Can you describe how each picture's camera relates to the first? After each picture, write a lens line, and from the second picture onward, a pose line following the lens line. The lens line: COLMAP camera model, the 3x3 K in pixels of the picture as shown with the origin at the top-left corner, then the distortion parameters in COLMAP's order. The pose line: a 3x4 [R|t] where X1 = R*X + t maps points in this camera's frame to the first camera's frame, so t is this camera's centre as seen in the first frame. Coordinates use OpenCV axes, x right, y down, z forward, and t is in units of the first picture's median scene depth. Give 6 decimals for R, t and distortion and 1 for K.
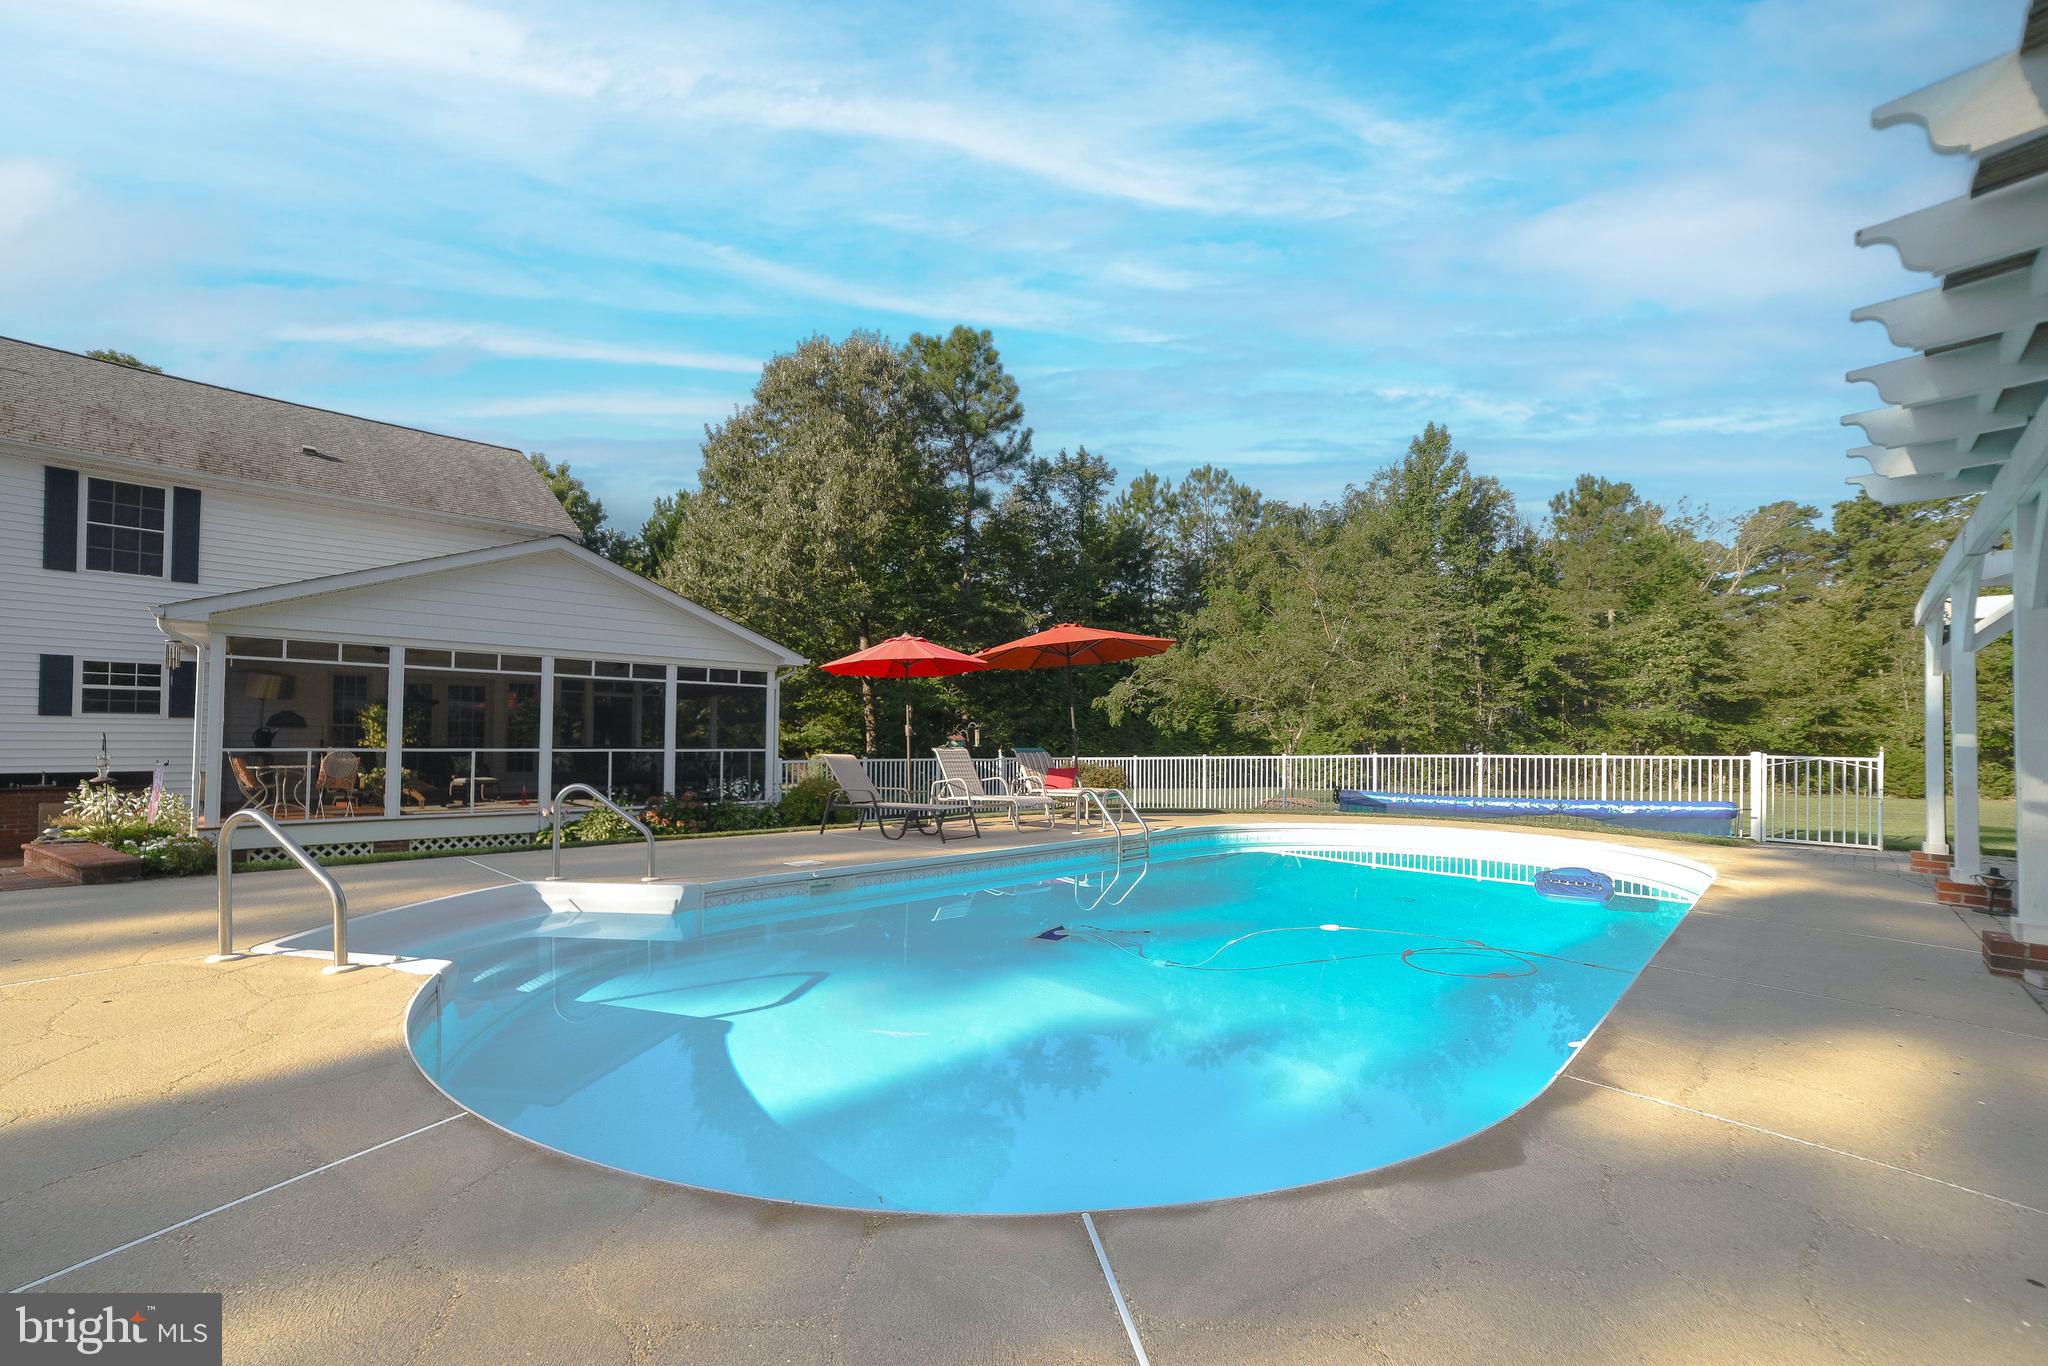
lens RADIAL K [[853.1, 0, 1012.6], [0, 853.1, 735.0], [0, 0, 1]] dist [-0.078246, 0.032529]
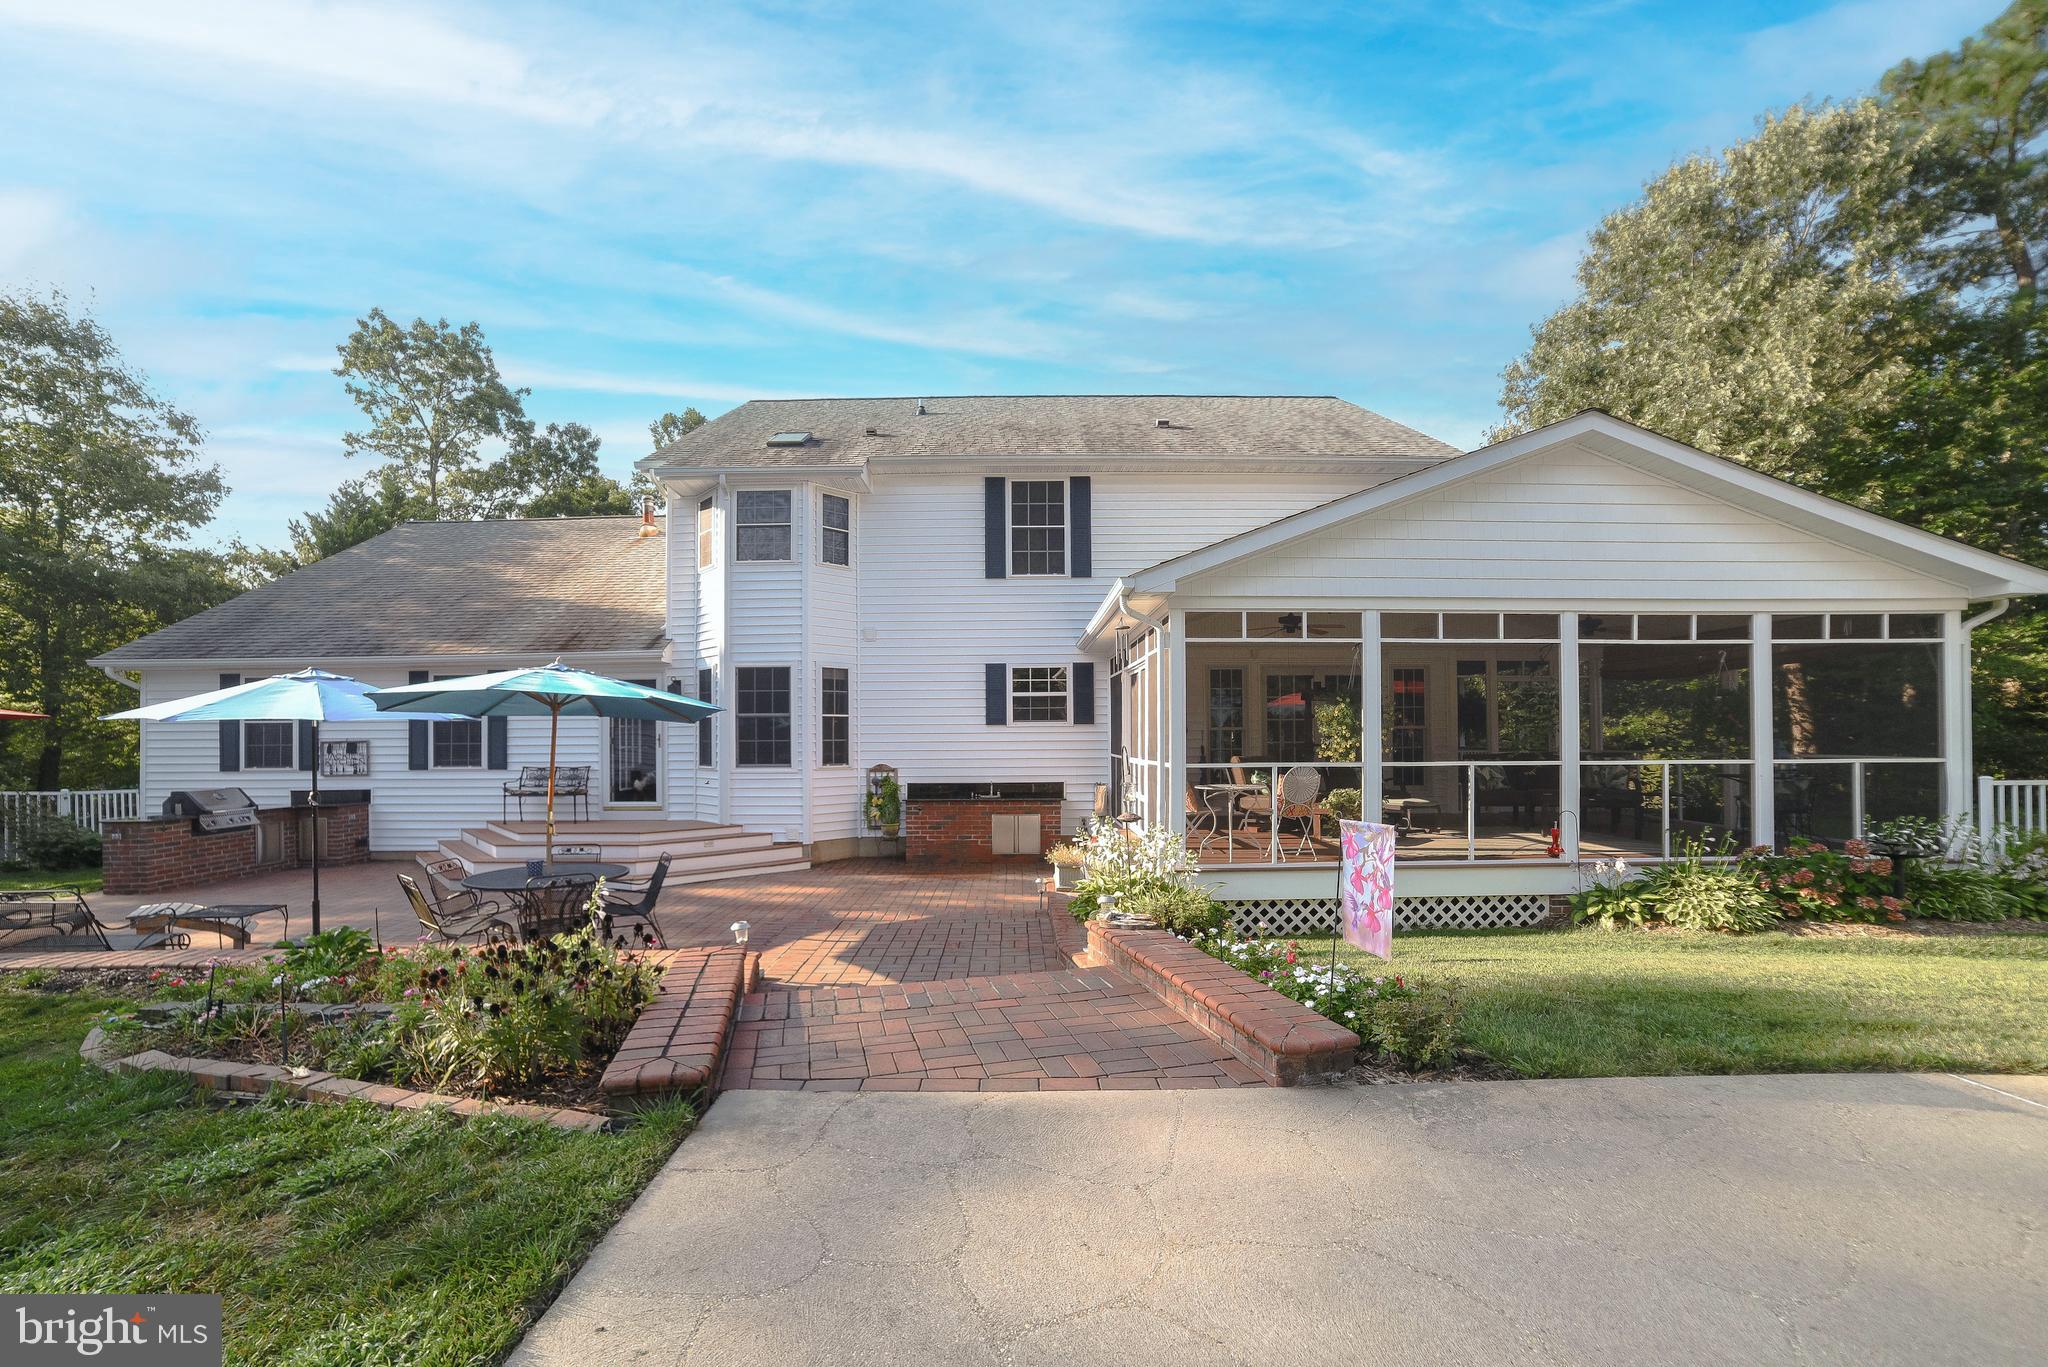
lens RADIAL K [[853.1, 0, 1012.6], [0, 853.1, 735.5], [0, 0, 1]] dist [-0.078246, 0.032529]
pose [[0.713303, -0.014654, -0.700702, -0.421917], [0.018403, 0.999828, -0.002175, -0.008596], [0.700614, -0.011344, 0.713451, 0.269193]]
